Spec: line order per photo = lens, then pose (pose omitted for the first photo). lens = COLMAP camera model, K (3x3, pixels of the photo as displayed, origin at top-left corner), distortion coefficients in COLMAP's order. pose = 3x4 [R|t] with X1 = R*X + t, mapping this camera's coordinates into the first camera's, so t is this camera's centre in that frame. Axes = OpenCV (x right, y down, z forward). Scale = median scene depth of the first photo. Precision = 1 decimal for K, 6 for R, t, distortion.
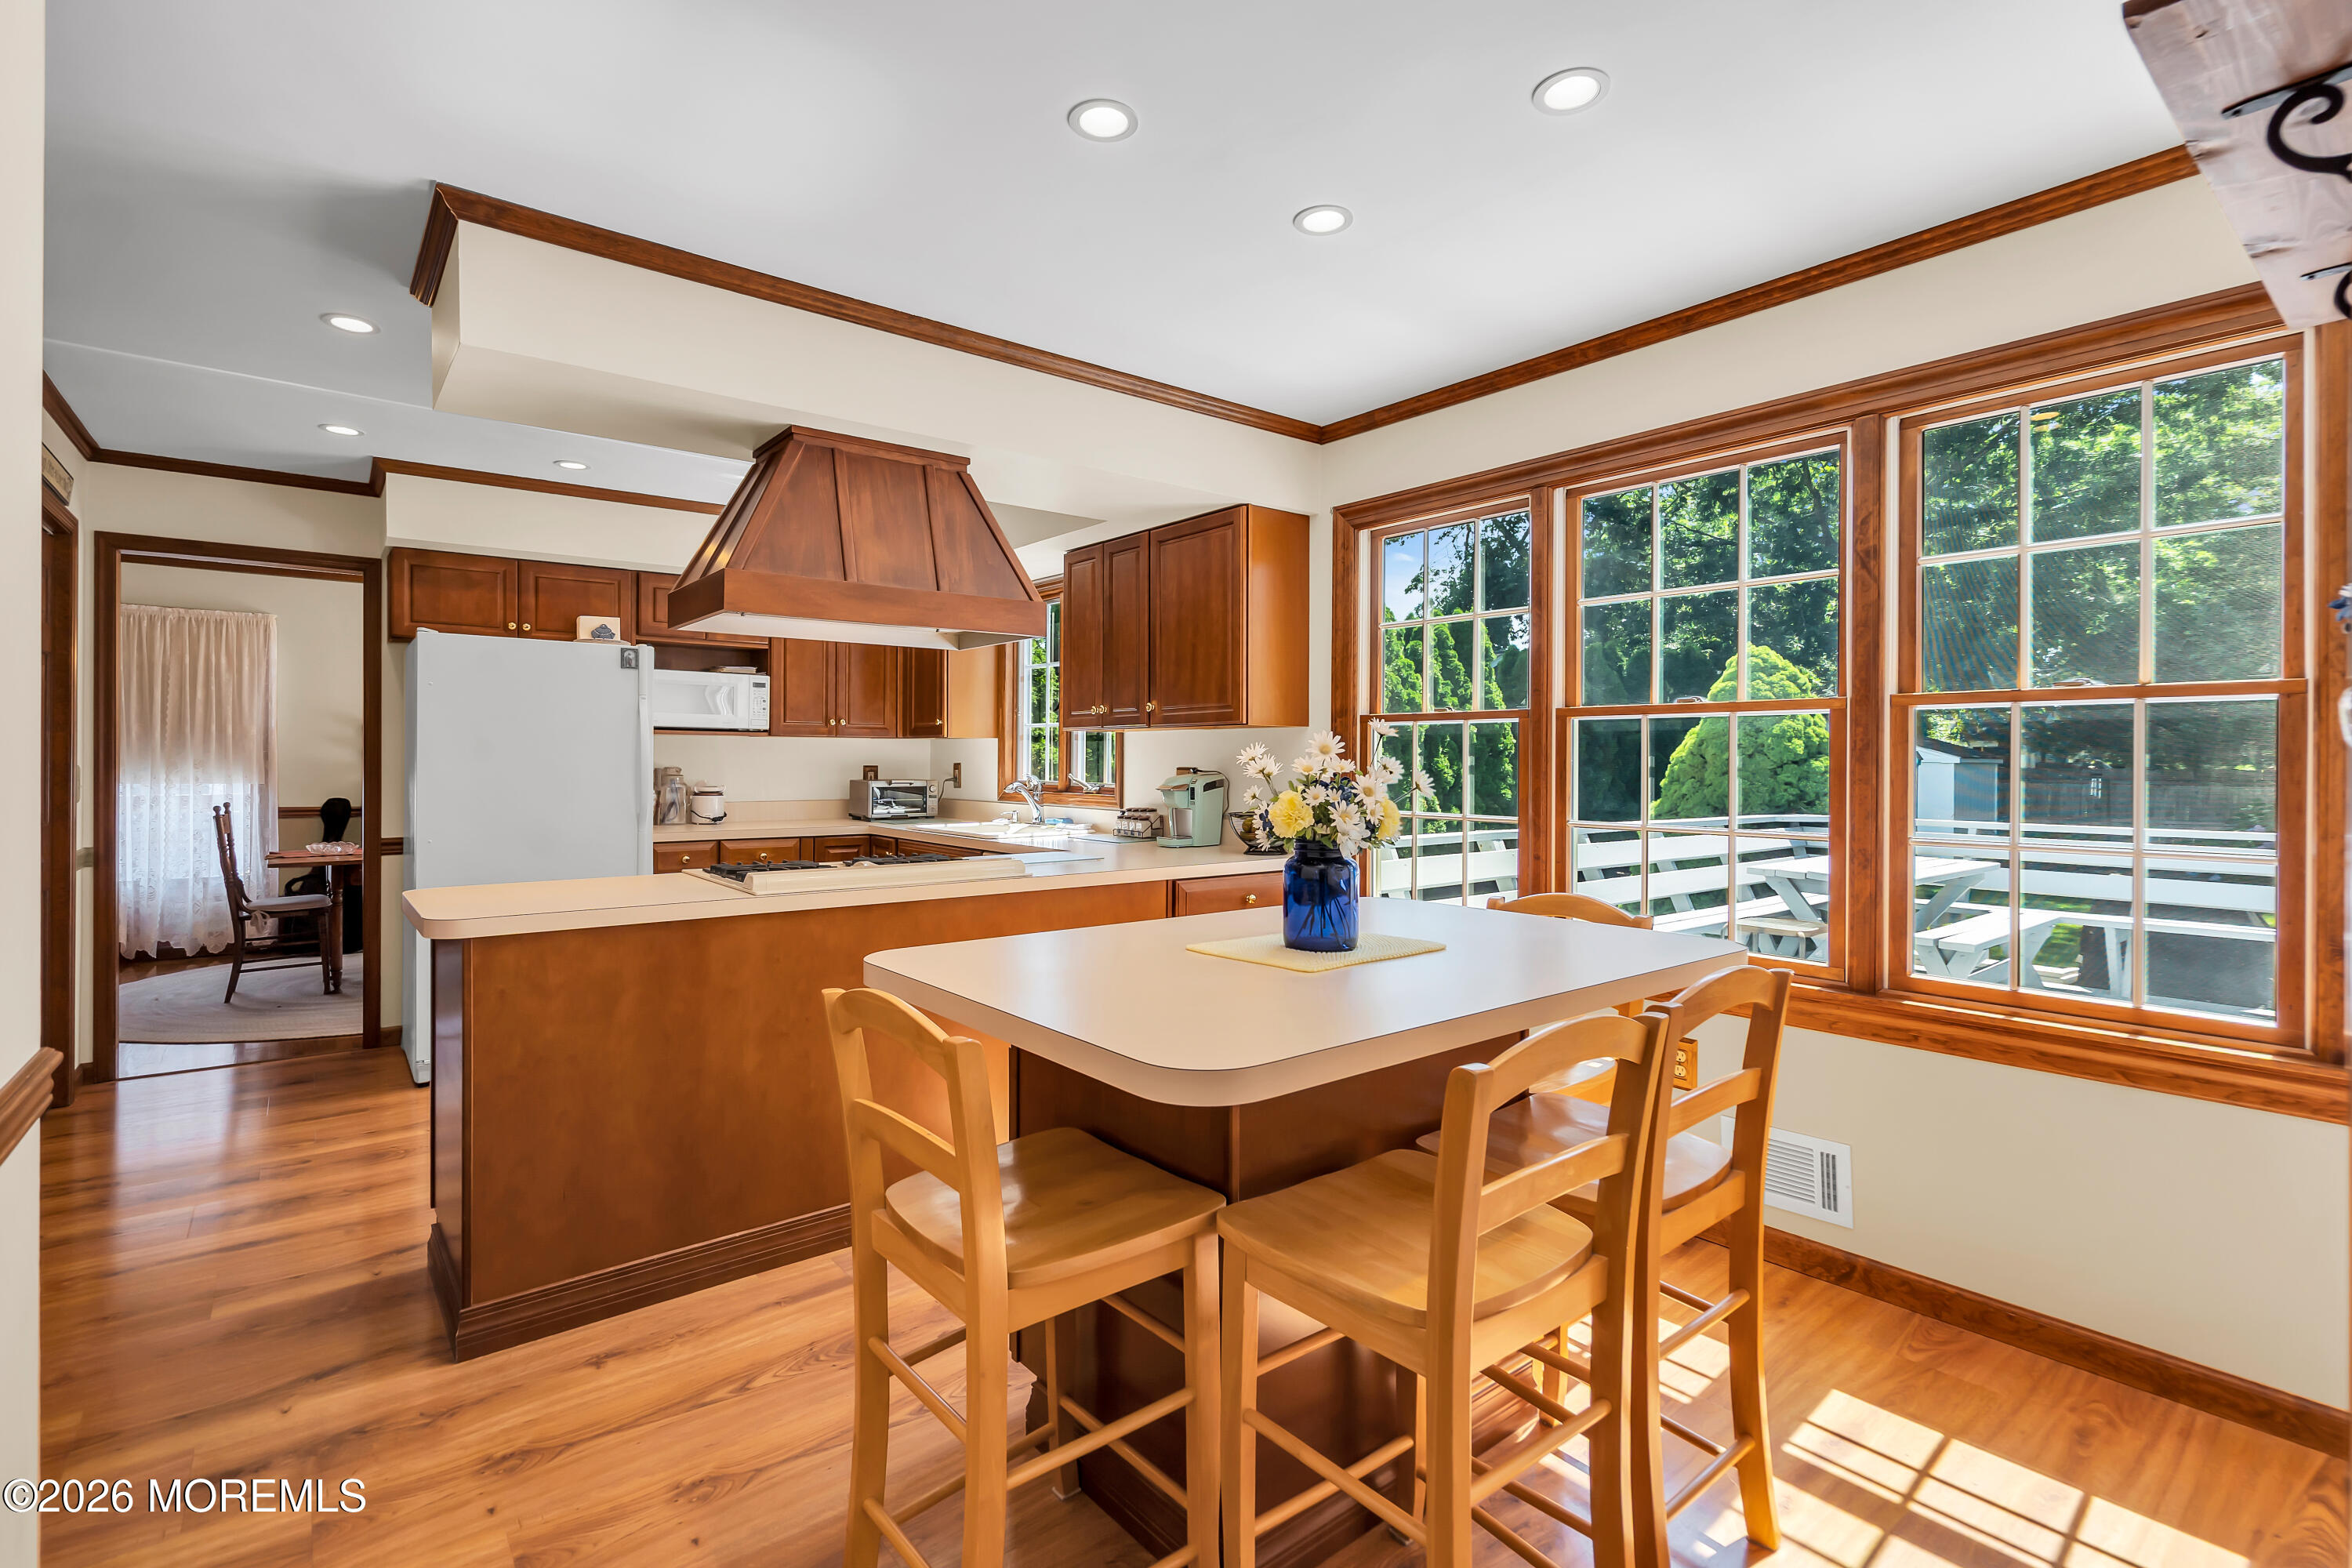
lens RADIAL K [[1081.6, 0, 1175.9], [0, 1081.6, 764.0], [0, 0, 1]] dist [-0.000711, -0.000098]
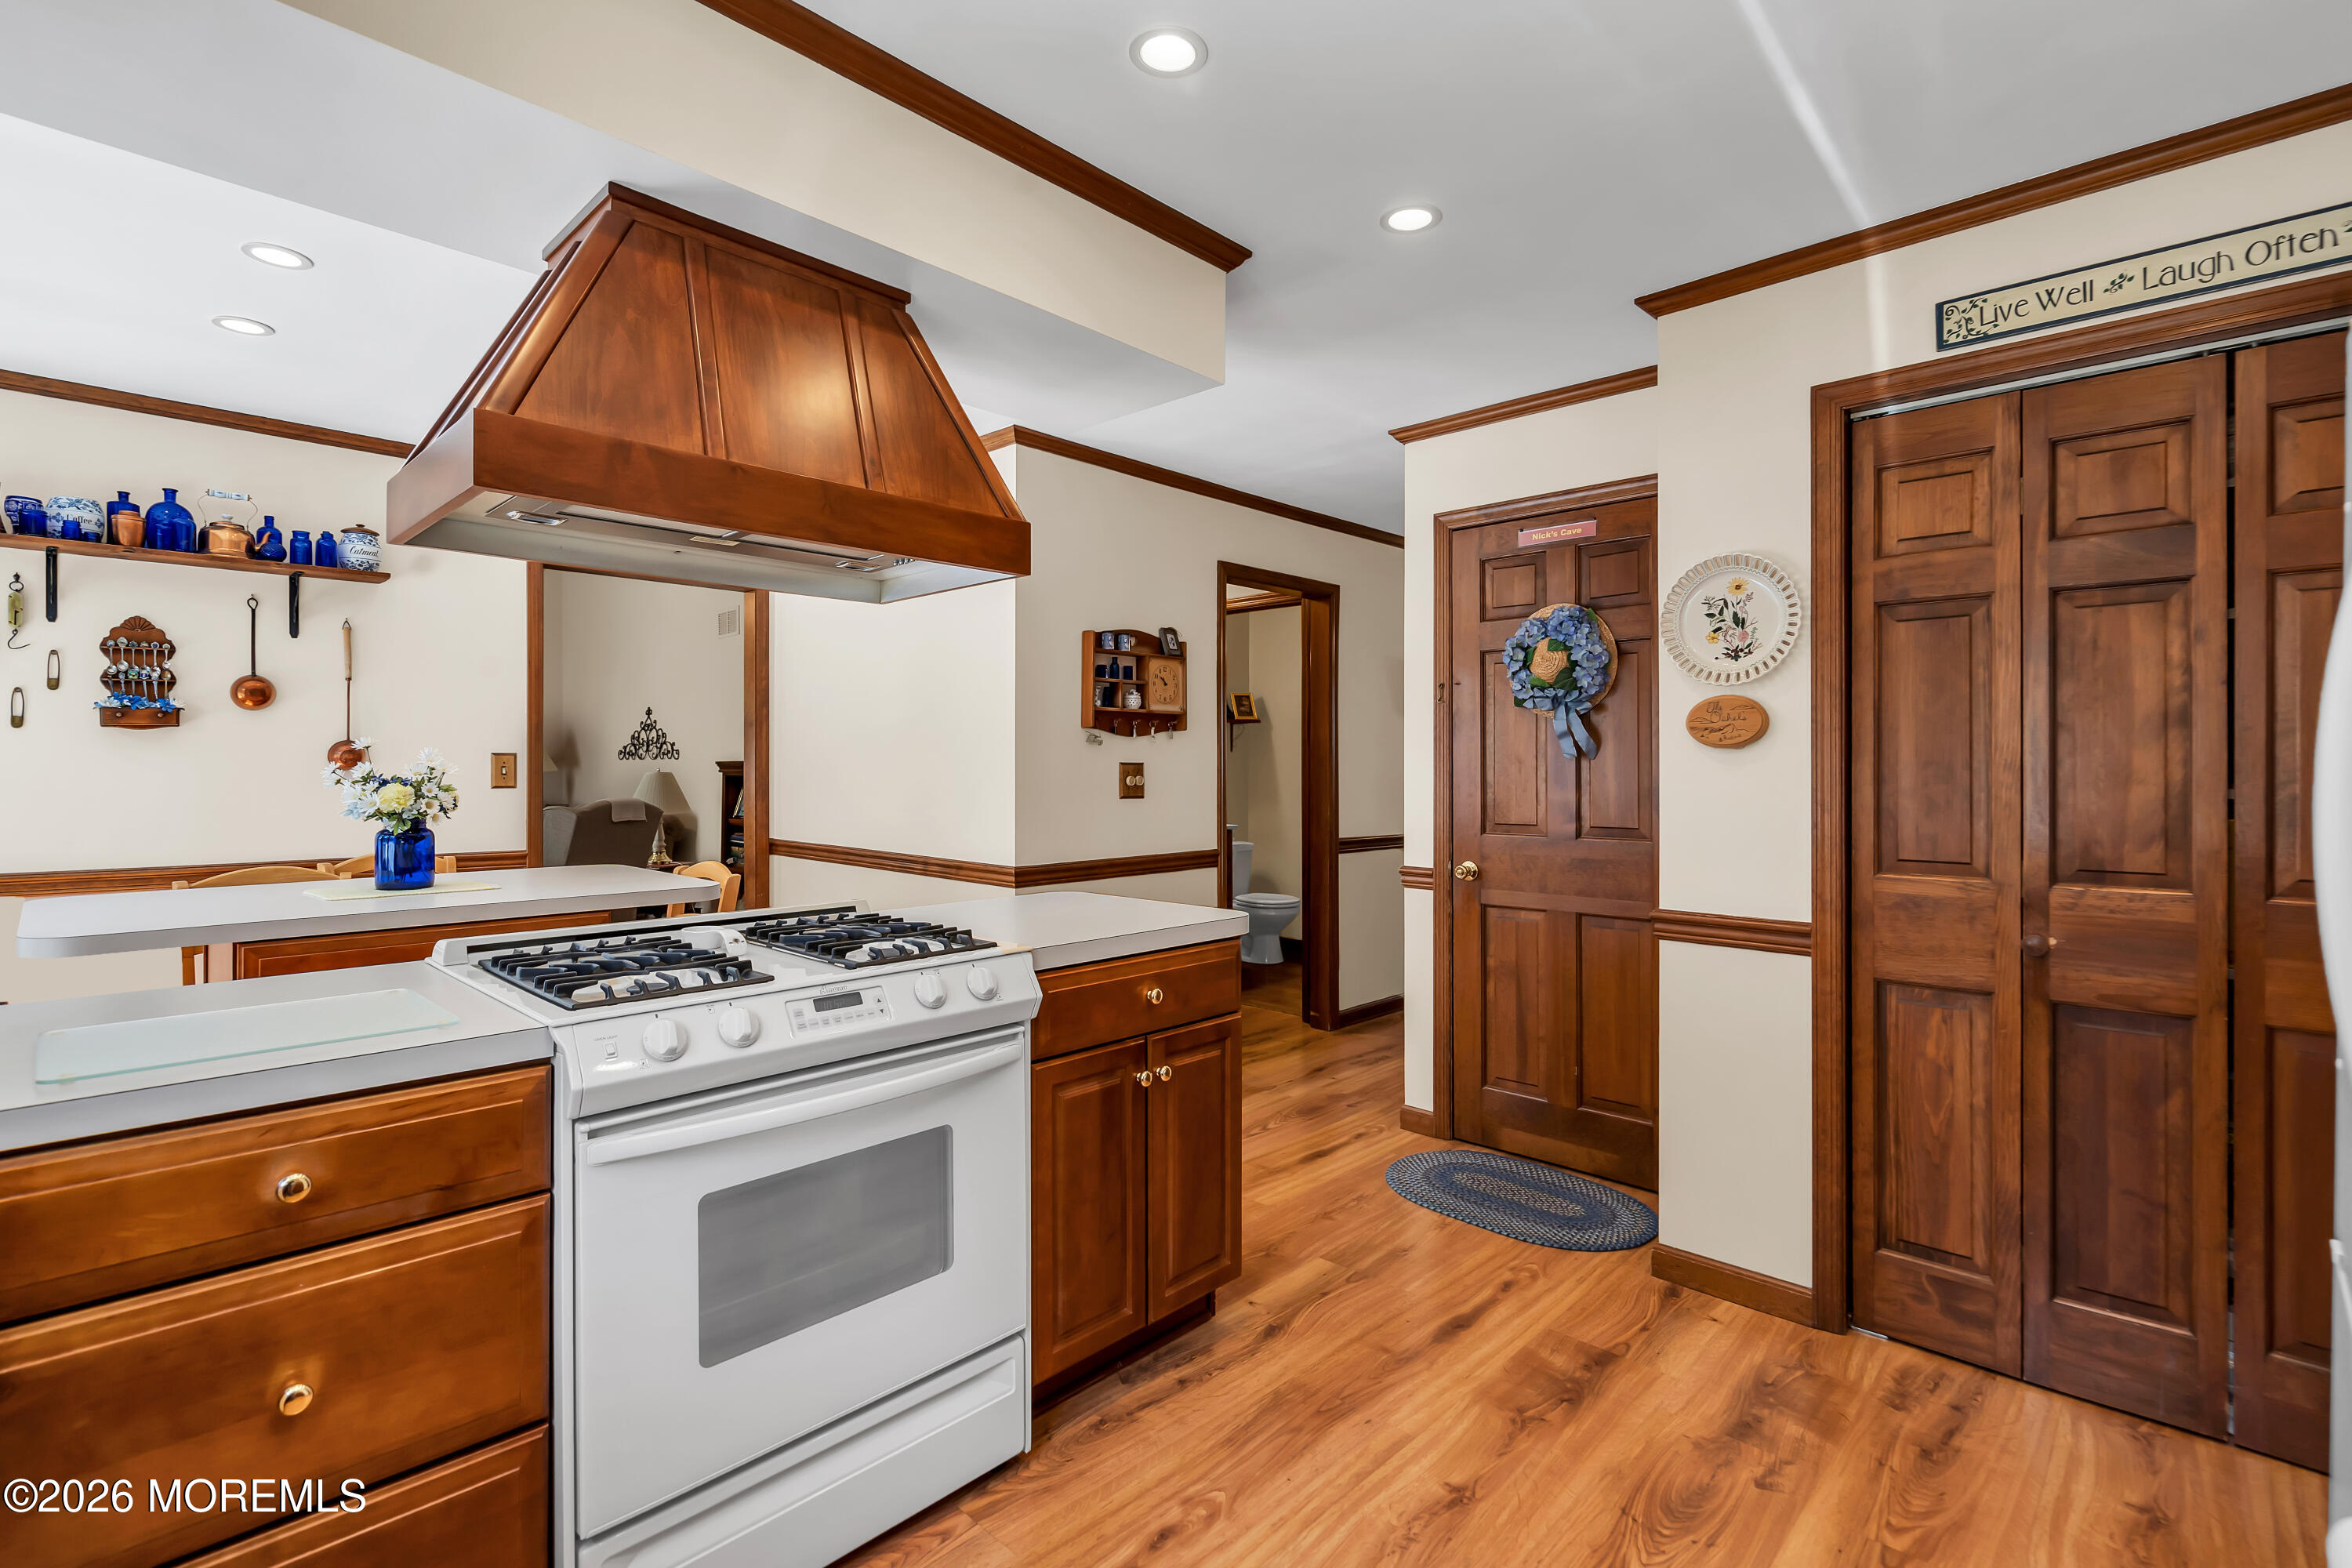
lens RADIAL K [[1081.6, 0, 1175.9], [0, 1081.6, 764.0], [0, 0, 1]] dist [-0.000711, -0.000098]
pose [[-0.992531, -0.006189, -0.121833, -0.290400], [-0.006301, 0.999980, 0.000536, -0.004705], [0.121827, 0.001299, -0.992550, 1.029257]]
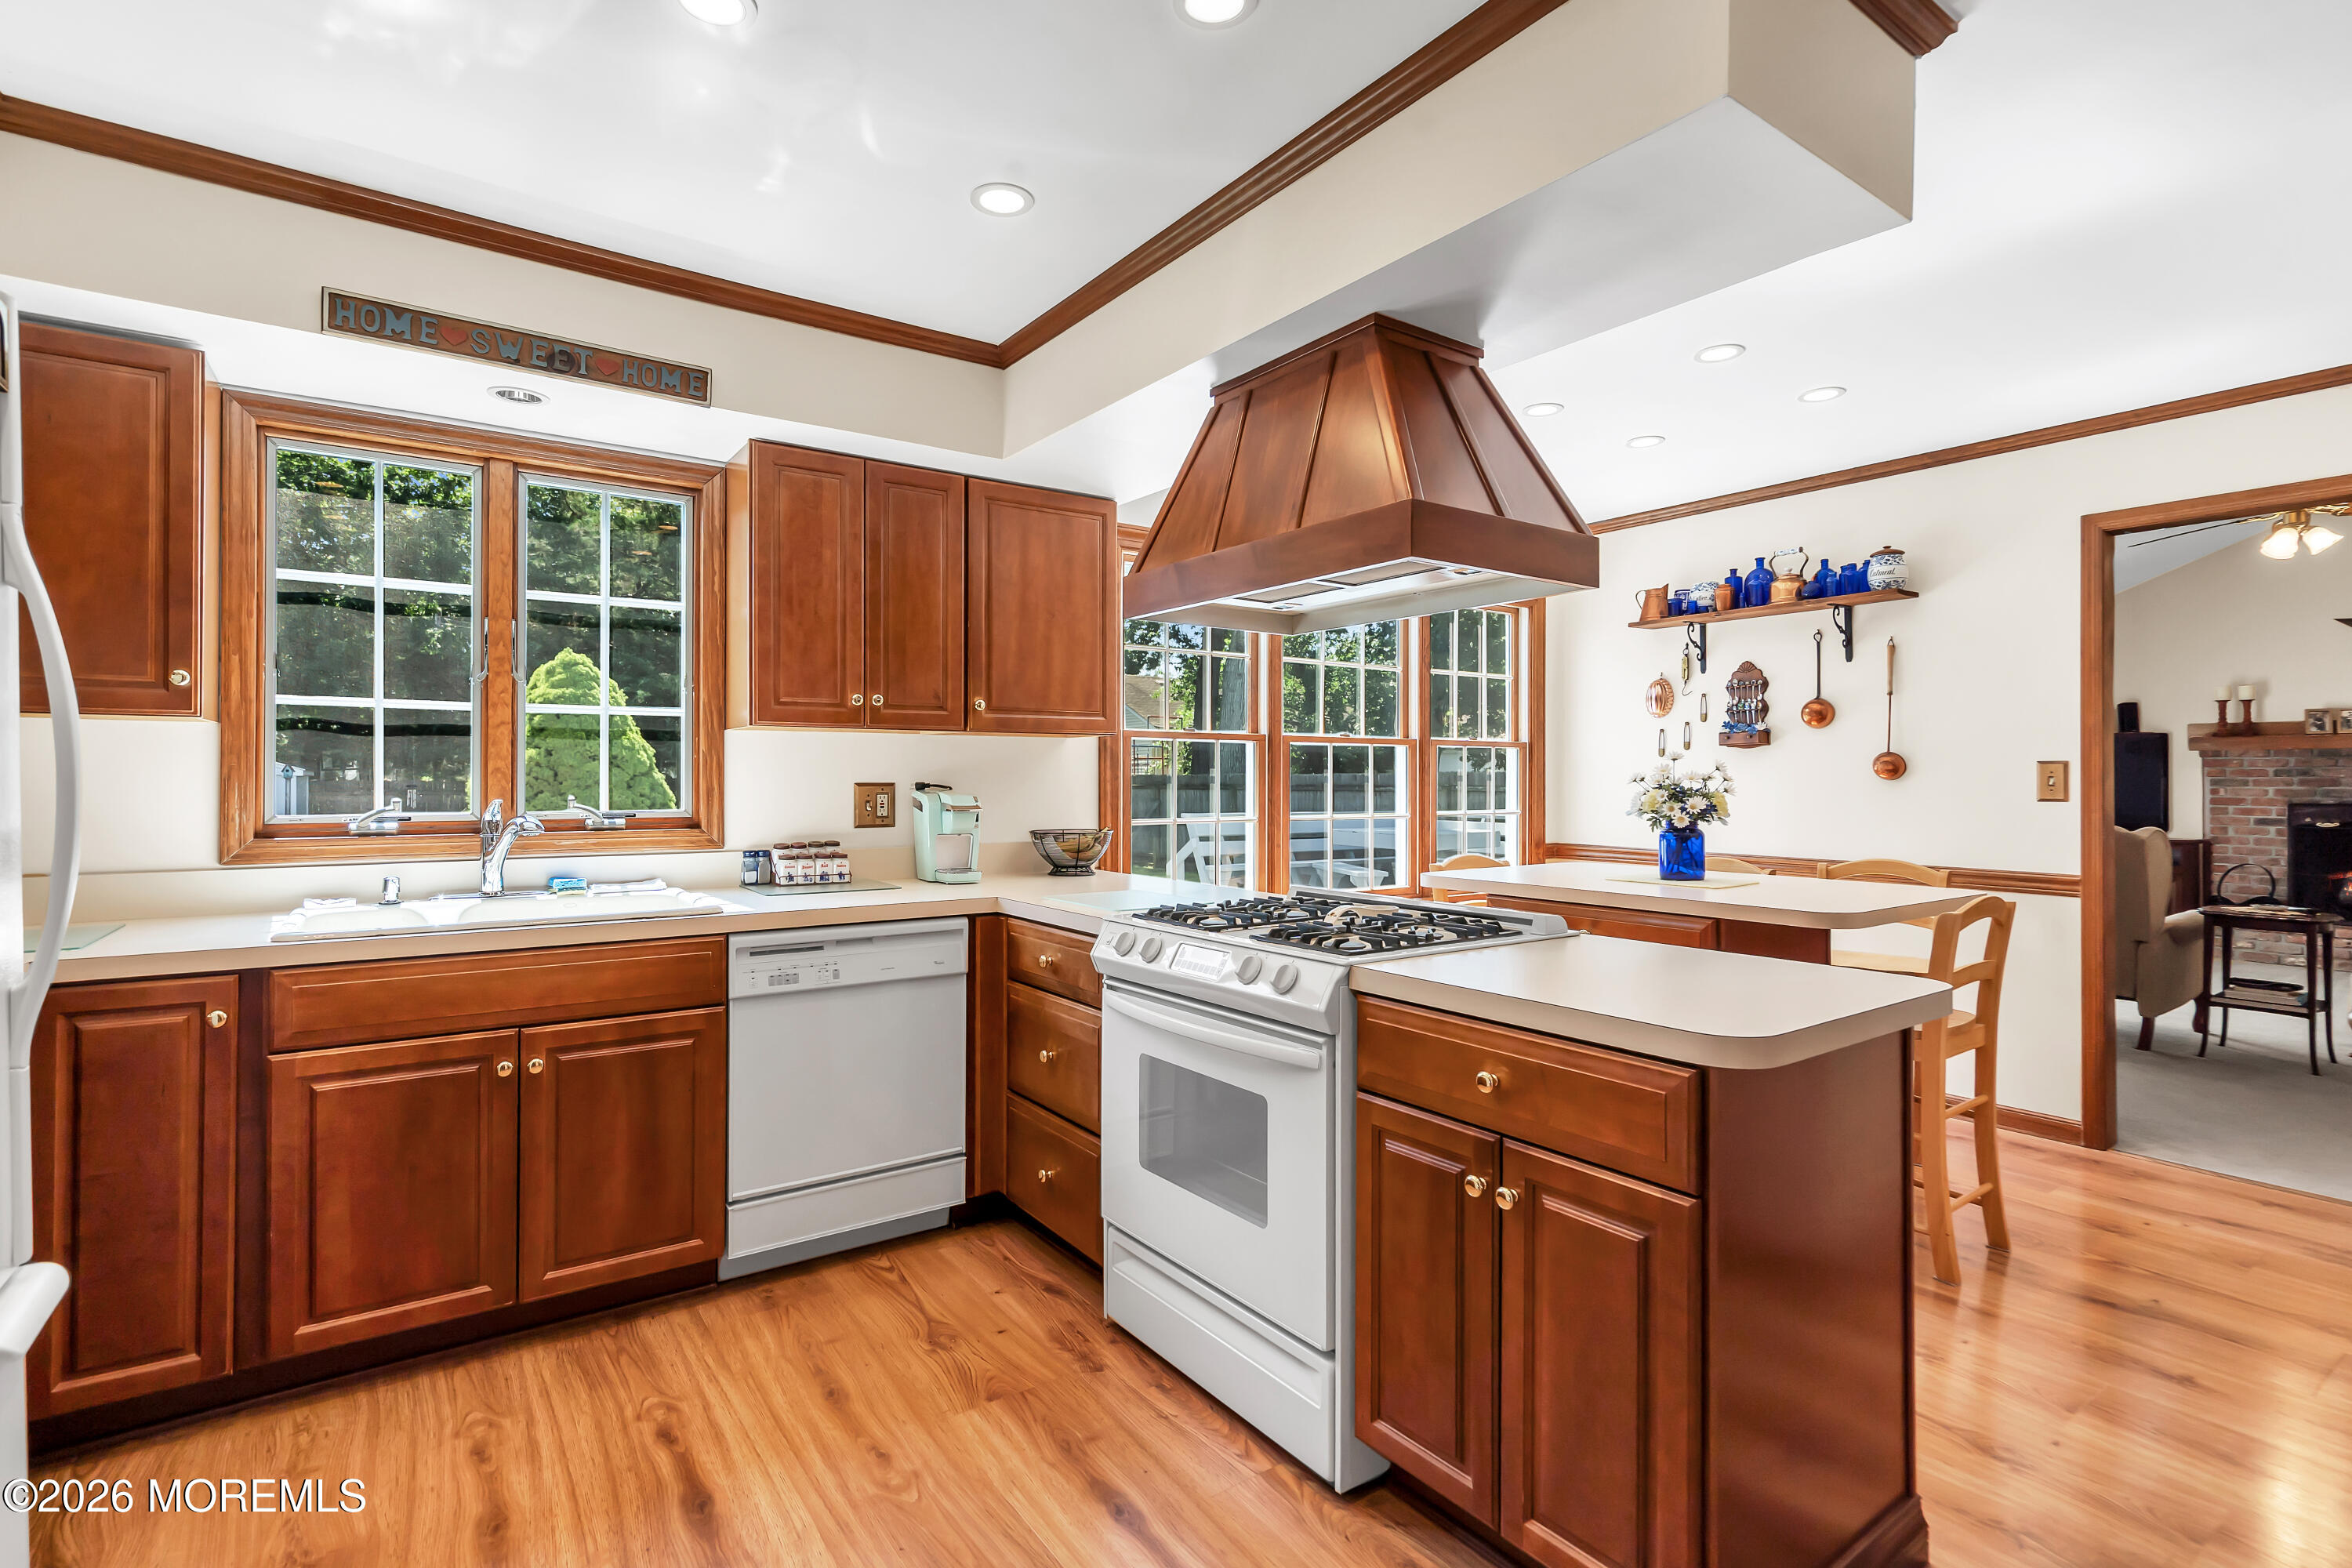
lens RADIAL K [[1094.1, 0, 1176.4], [0, 1094.1, 773.2], [0, 0, 1]] dist [-0.003529, 0.005636]
pose [[0.057699, 0.000722, 0.998334, -0.662903], [0.002804, 0.999996, -0.000885, -0.002082], [-0.998330, 0.002850, 0.057697, 0.670693]]
